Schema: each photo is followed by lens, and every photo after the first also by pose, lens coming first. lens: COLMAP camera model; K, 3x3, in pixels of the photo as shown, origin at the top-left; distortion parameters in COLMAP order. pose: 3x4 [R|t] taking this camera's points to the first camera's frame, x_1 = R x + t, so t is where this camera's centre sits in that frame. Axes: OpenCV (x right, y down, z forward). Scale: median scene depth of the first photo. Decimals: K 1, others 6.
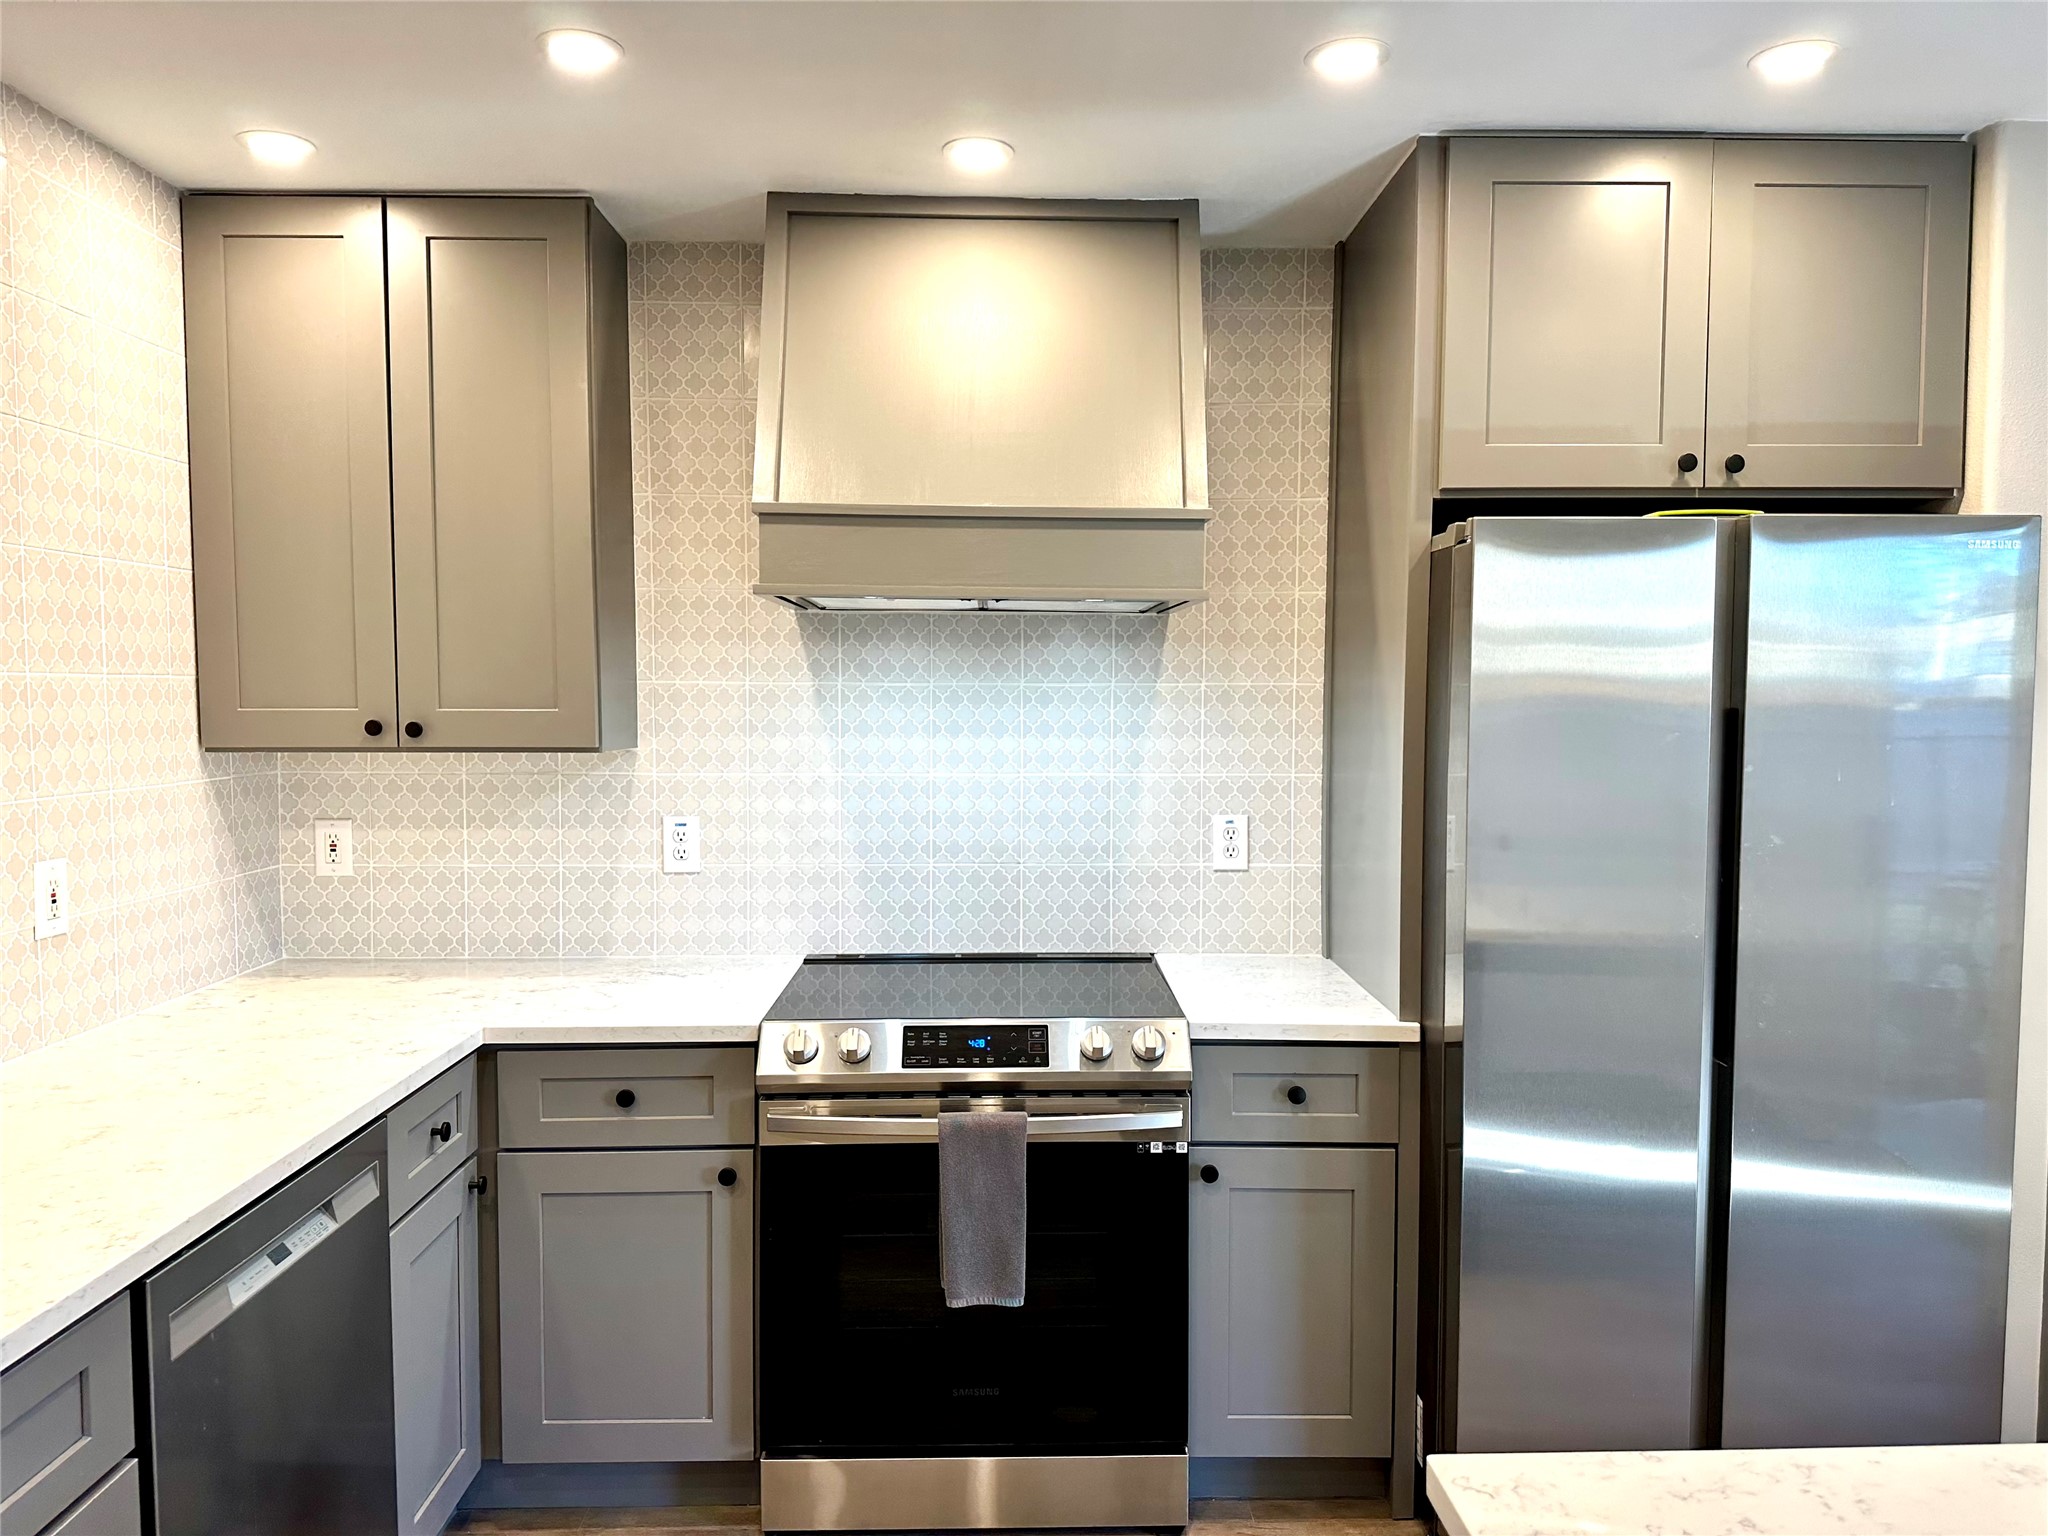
lens RADIAL K [[1415.5, 0, 1031.3], [0, 1415.5, 775.2], [0, 0, 1]] dist [0.131613, -0.190172]
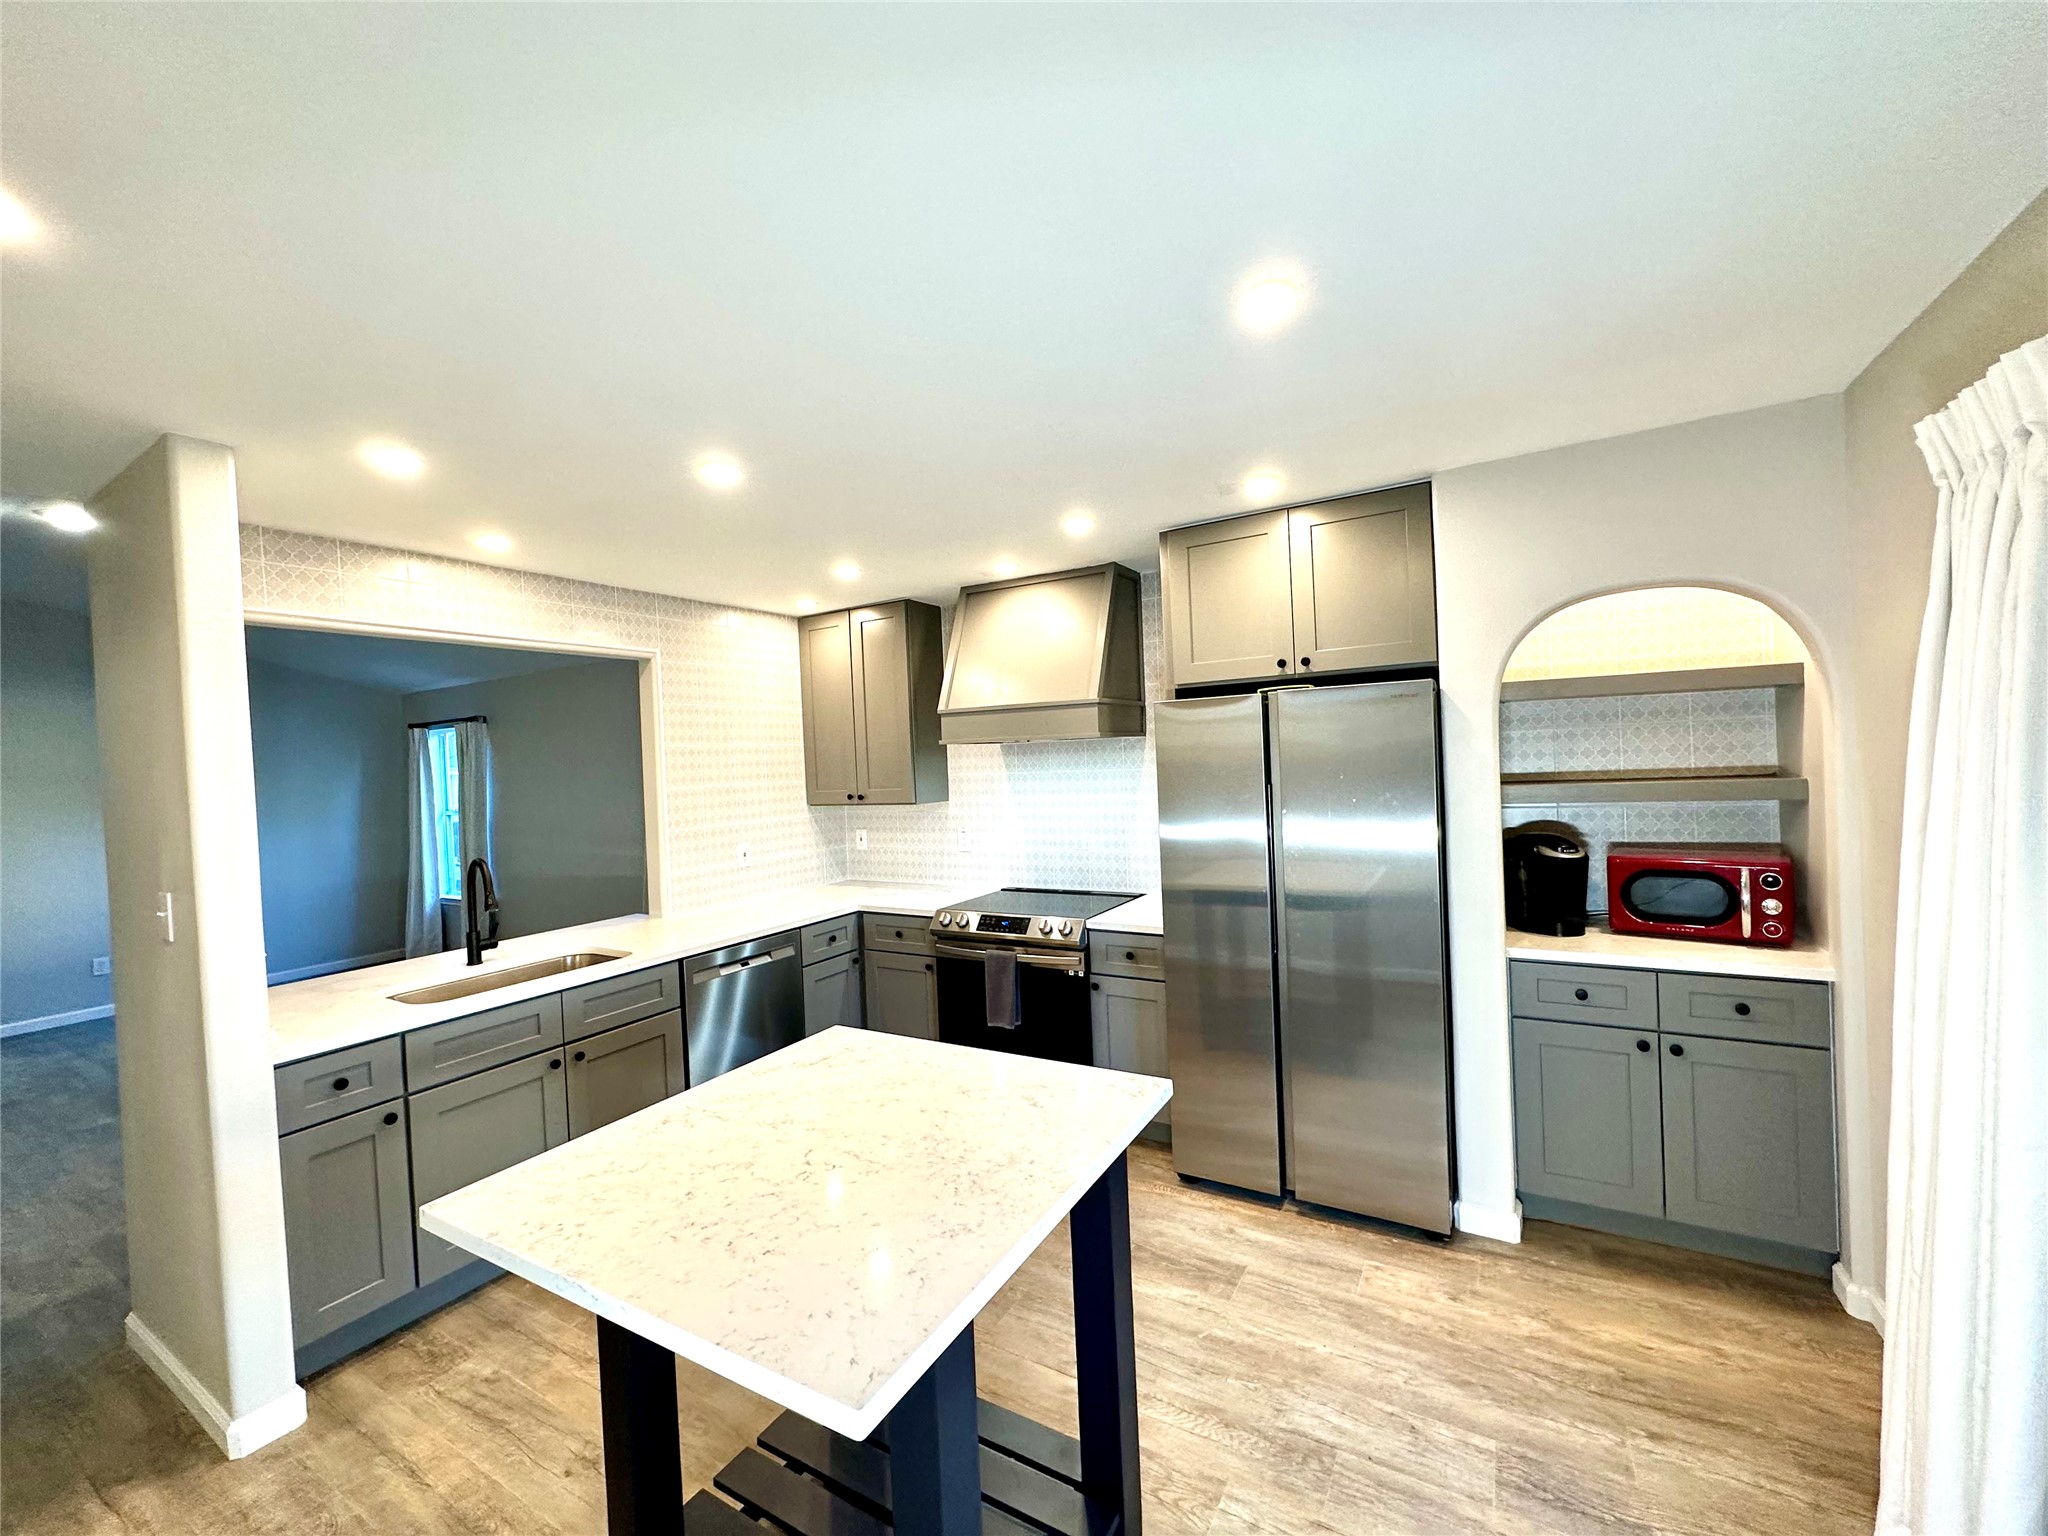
lens RADIAL K [[817.1, 0, 1032.0], [0, 817.1, 768.1], [0, 0, 1]] dist [-0.002540, 0.000717]
pose [[0.851027, -0.032308, -0.524127, 0.666974], [0.014764, 0.999183, -0.037618, -0.023141], [0.524914, 0.024276, 0.850809, -0.165549]]
